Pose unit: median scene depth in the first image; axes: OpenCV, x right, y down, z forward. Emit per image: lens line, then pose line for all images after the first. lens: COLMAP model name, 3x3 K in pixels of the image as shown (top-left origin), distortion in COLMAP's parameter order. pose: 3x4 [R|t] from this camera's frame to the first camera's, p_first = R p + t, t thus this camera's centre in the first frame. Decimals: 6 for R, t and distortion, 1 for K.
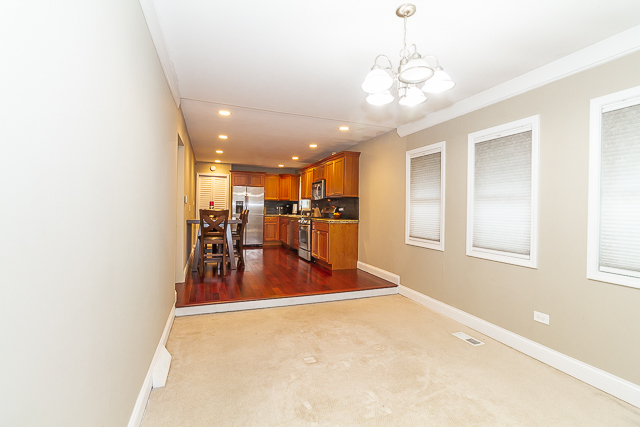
lens RADIAL K [[299.5, 0, 320.9], [0, 299.5, 208.5], [0, 0, 1]] dist [0.003189, 0.000582]
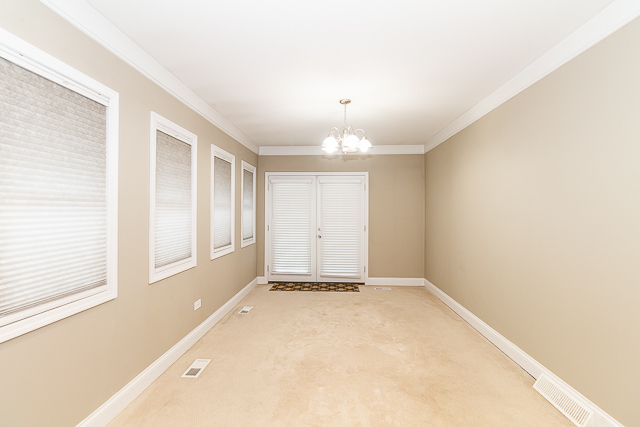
lens RADIAL K [[299.5, 0, 316.5], [0, 299.5, 213.9], [0, 0, 1]] dist [0.003189, 0.000582]
pose [[-0.908553, 0.003663, 0.417754, -0.132393], [0.012611, 0.999746, 0.018662, -0.012312], [-0.417580, 0.022224, -0.908369, 1.270471]]
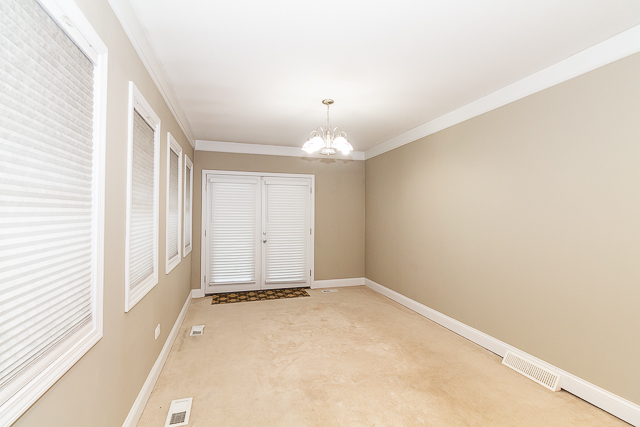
lens RADIAL K [[299.5, 0, 319.8], [0, 299.5, 213.2], [0, 0, 1]] dist [0.003189, 0.000582]
pose [[-0.997299, 0.004880, 0.073286, 0.104185], [0.005671, 0.999928, 0.010588, -0.015666], [-0.073229, 0.010975, -0.997255, 1.290042]]
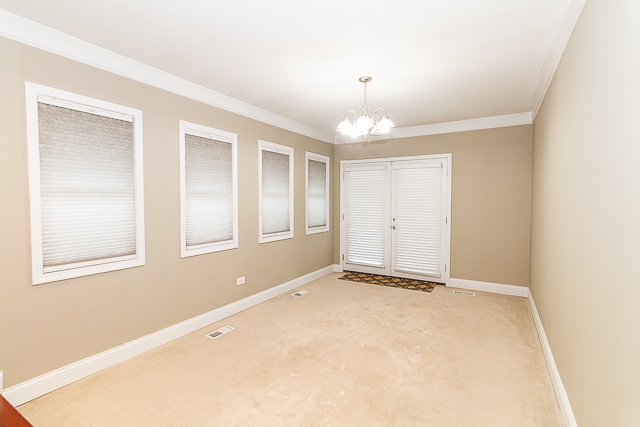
lens RADIAL K [[299.5, 0, 313.3], [0, 299.5, 214.1], [0, 0, 1]] dist [0.003189, 0.000582]
pose [[-0.603818, -0.027316, 0.796654, -0.388572], [0.017298, 0.998728, 0.047356, -0.006558], [-0.796935, 0.042375, -0.602578, 1.051184]]
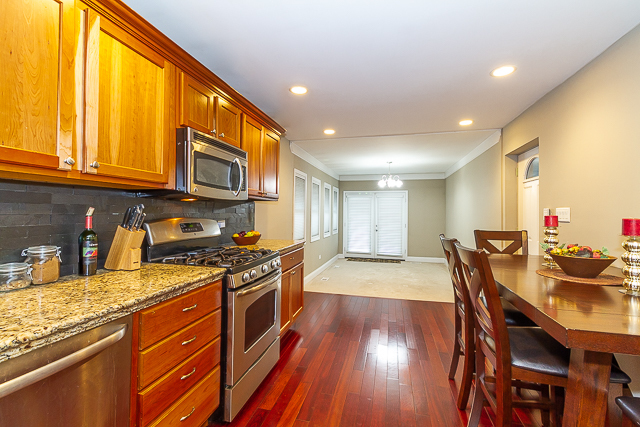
lens RADIAL K [[299.5, 0, 320.0], [0, 299.5, 211.0], [0, 0, 1]] dist [0.003189, 0.000582]
pose [[-0.821307, 0.006168, 0.570453, -0.516833], [0.005699, 0.999980, -0.002608, -0.024737], [-0.570458, 0.001109, -0.821326, 2.133036]]
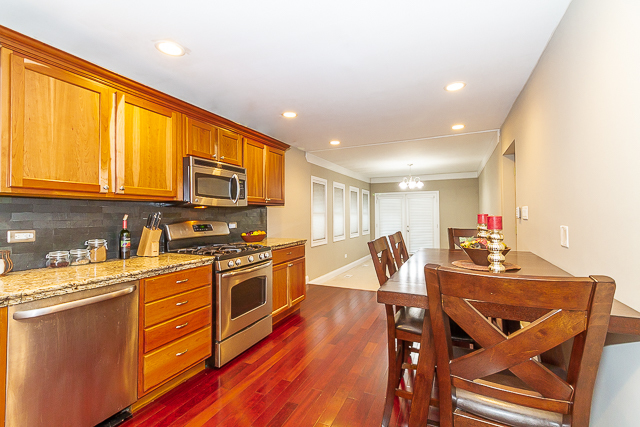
lens RADIAL K [[299.5, 0, 318.8], [0, 299.5, 211.8], [0, 0, 1]] dist [0.003189, 0.000582]
pose [[-0.698280, 0.024294, 0.715413, -0.751313], [0.025139, 0.999640, -0.009409, -0.022516], [-0.715384, 0.011415, -0.698639, 2.124421]]
